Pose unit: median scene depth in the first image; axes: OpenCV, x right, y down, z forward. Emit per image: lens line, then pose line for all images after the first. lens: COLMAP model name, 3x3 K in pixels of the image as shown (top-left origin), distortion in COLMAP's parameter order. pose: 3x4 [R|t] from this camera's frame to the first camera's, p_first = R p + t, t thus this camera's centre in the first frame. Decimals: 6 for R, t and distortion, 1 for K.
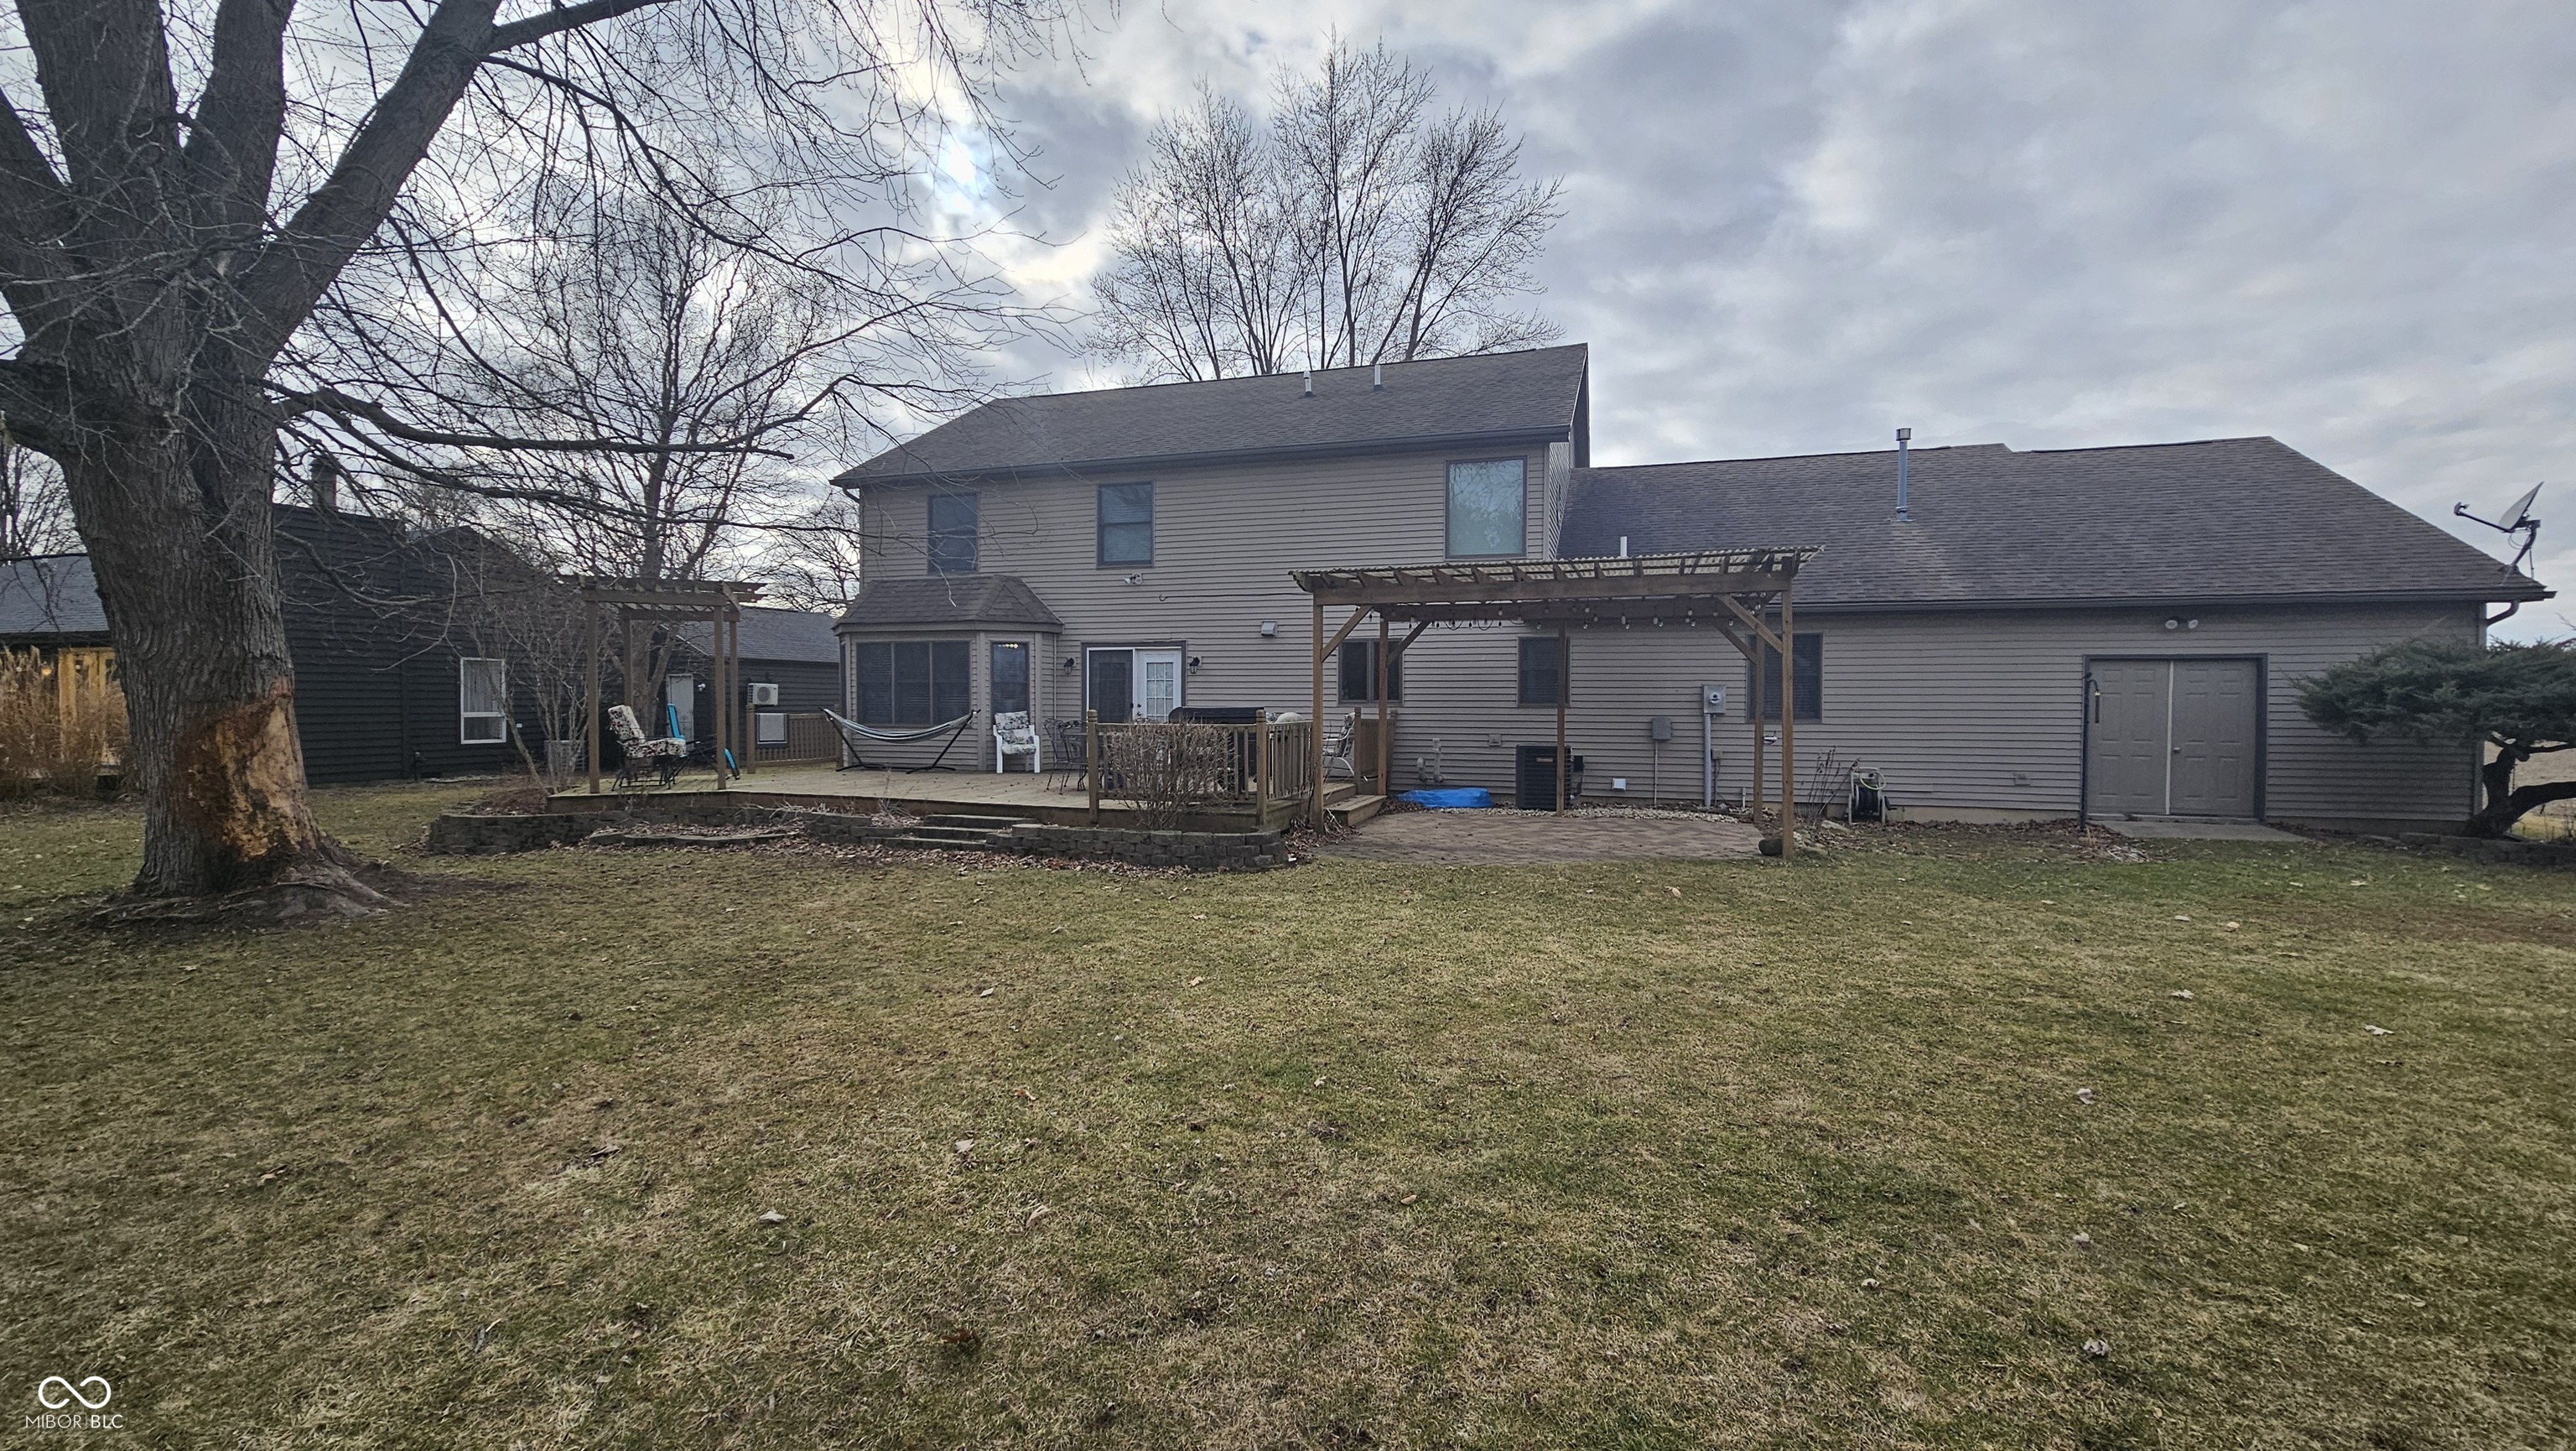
lens RADIAL K [[1052.0, 0, 1288.0], [0, 1052.0, 725.5], [0, 0, 1]] dist [0.000298, 0.000041]
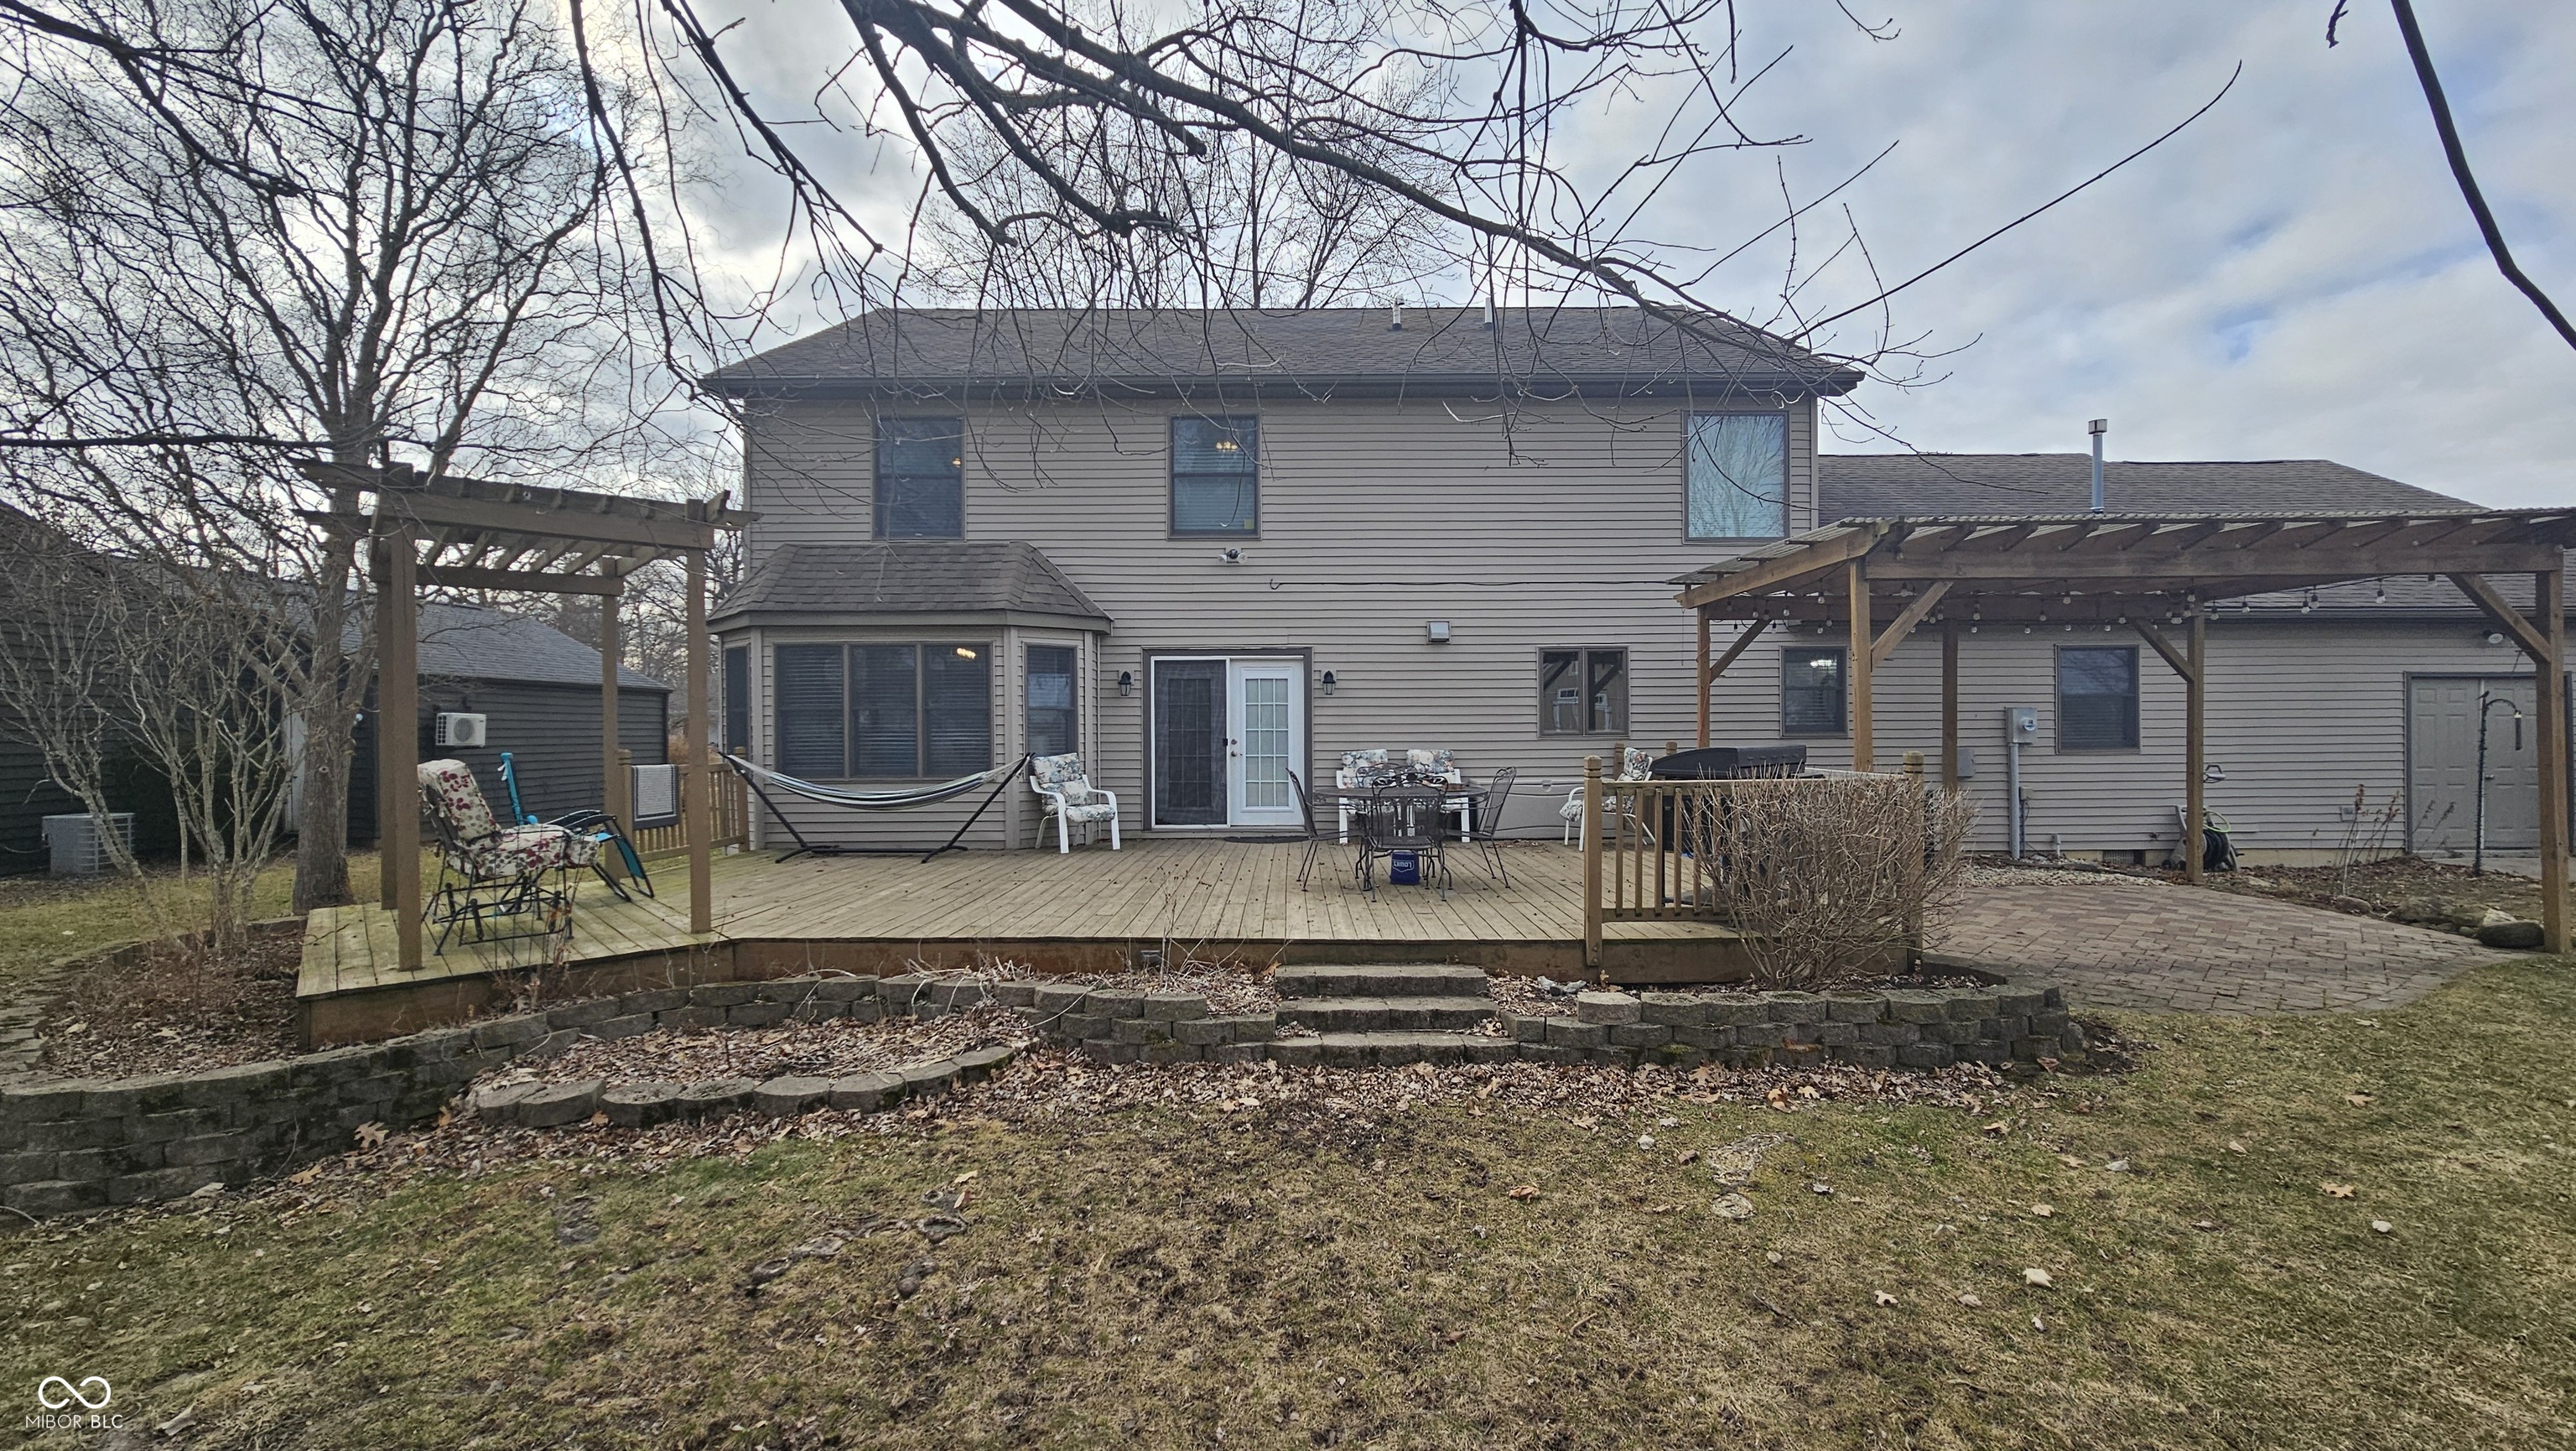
lens RADIAL K [[1052.0, 0, 1288.0], [0, 1052.0, 725.5], [0, 0, 1]] dist [0.000298, 0.000041]
pose [[0.953799, -0.008215, 0.300334, -0.319889], [0.016254, 0.999573, -0.024276, -0.012632], [-0.300007, 0.028036, 0.953525, 0.346794]]
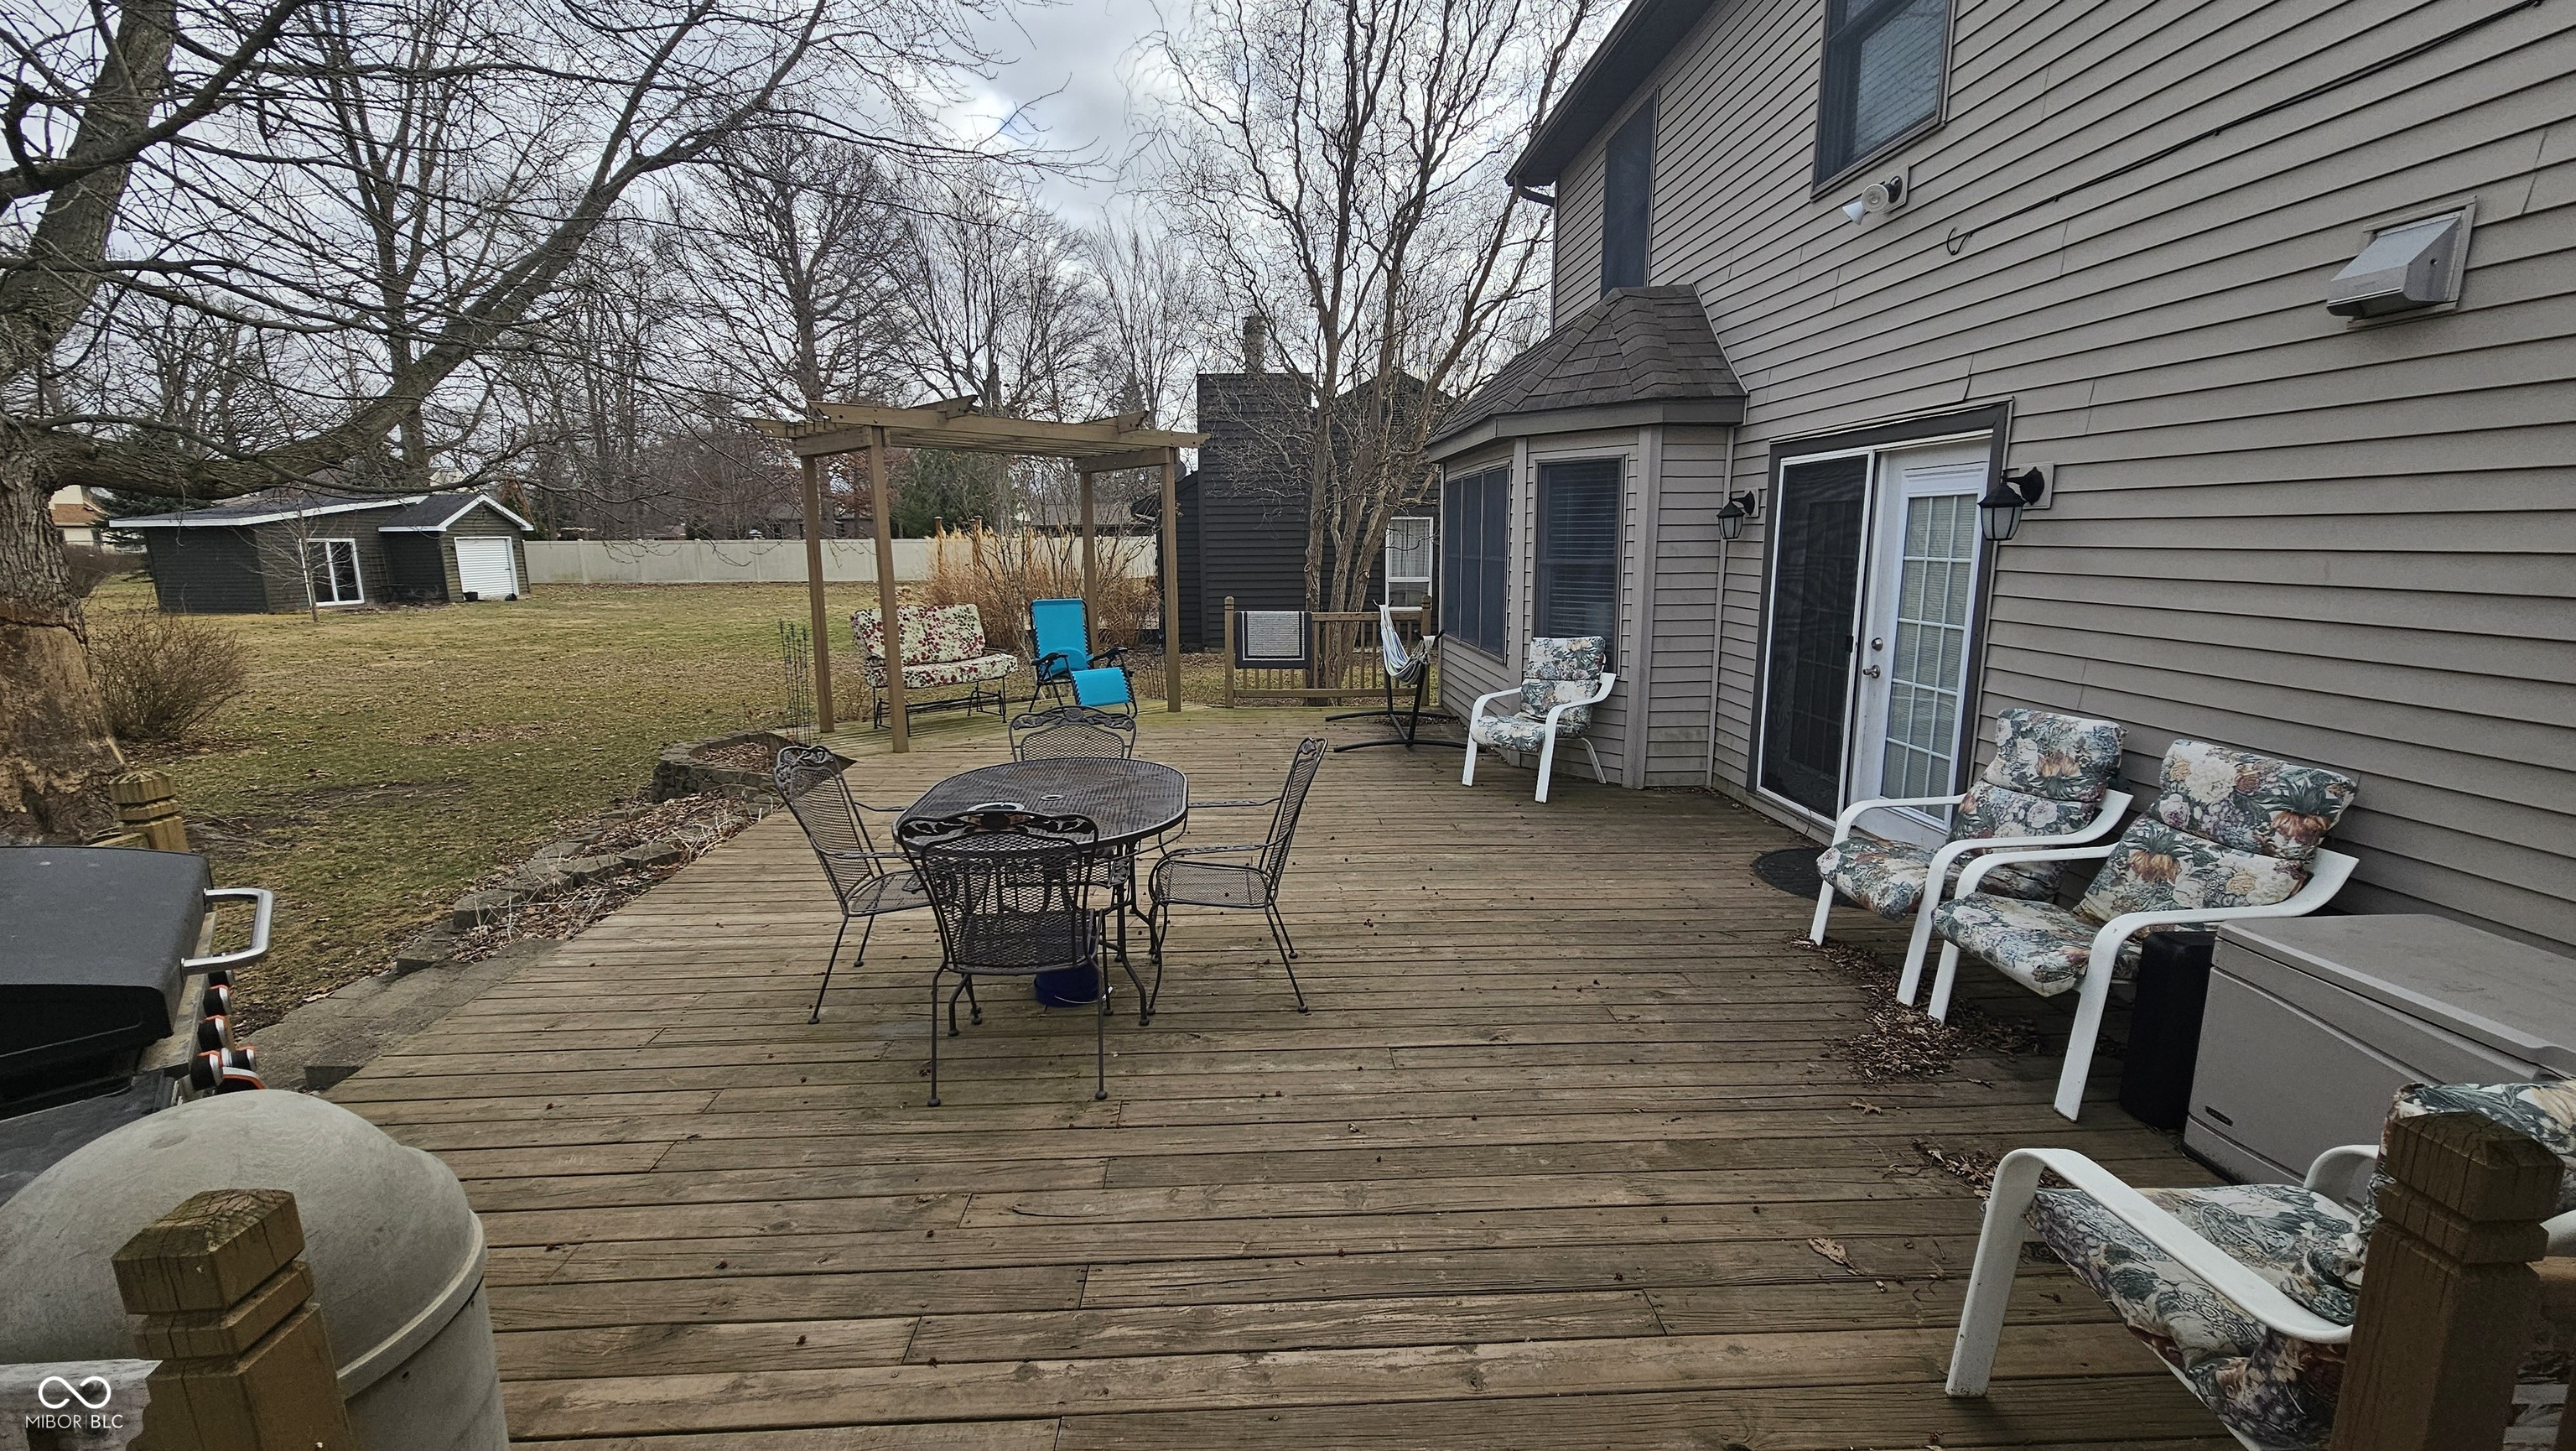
lens RADIAL K [[1052.0, 0, 1288.0], [0, 1052.0, 725.5], [0, 0, 1]] dist [0.000298, 0.000041]
pose [[0.342650, 0.158013, -0.926079, 0.083419], [-0.007887, 0.986203, 0.165353, -0.045542], [0.939430, -0.049355, 0.339169, 0.756114]]
